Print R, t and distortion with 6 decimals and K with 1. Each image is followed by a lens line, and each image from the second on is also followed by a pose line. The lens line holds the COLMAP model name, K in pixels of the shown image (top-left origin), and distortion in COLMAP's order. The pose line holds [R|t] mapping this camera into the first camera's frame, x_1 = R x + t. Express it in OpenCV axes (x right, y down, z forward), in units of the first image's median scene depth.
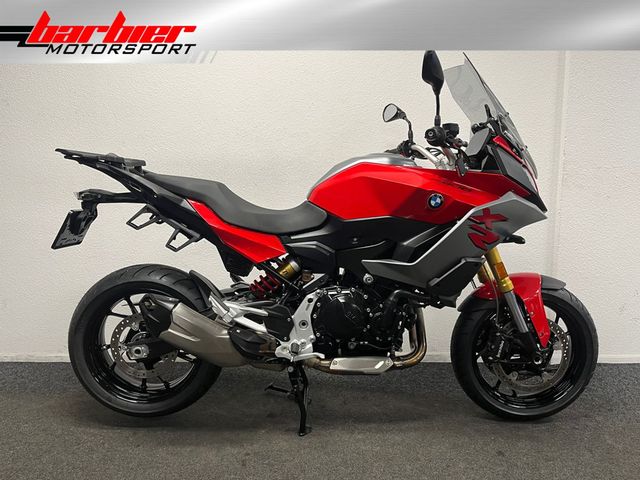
lens RADIAL K [[483.5, 0, 317.8], [0, 483.5, 238.2], [0, 0, 1]] dist [0.068774, -0.074431]
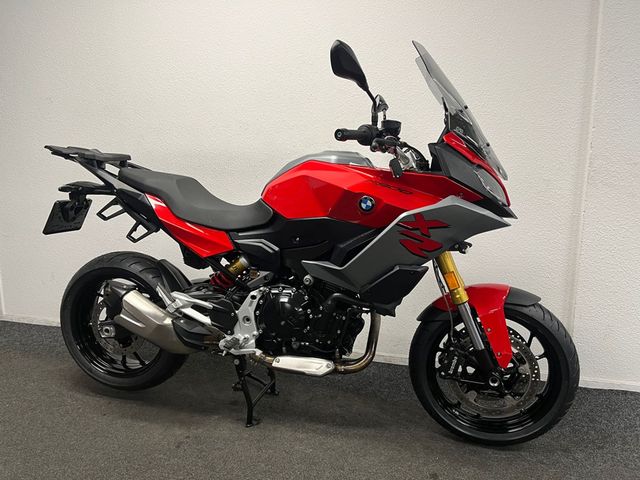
lens RADIAL K [[483.5, 0, 319.4], [0, 483.5, 238.8], [0, 0, 1]] dist [0.068774, -0.074431]
pose [[0.967992, 0.048778, -0.246194, 0.351835], [-0.038858, 0.998231, 0.044994, -0.042888], [0.247954, -0.033988, 0.968176, 0.057688]]
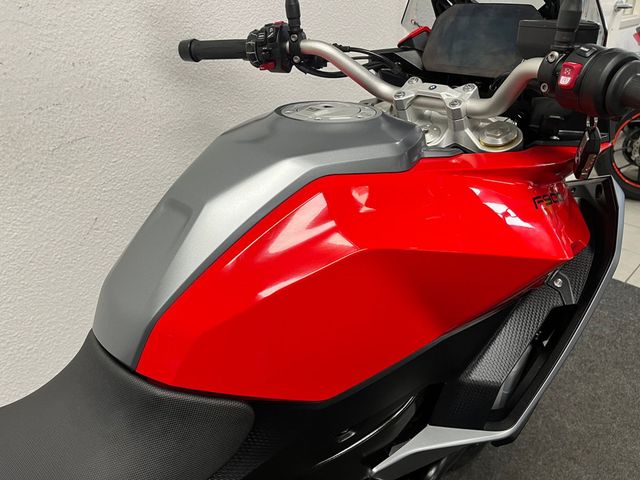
lens RADIAL K [[483.5, 0, 323.4], [0, 483.5, 235.6], [0, 0, 1]] dist [0.068774, -0.074431]
pose [[0.705861, -0.345732, 0.618247, -0.082800], [0.092179, 0.910210, 0.403759, -0.231773], [-0.702327, -0.228008, 0.674351, 0.800921]]
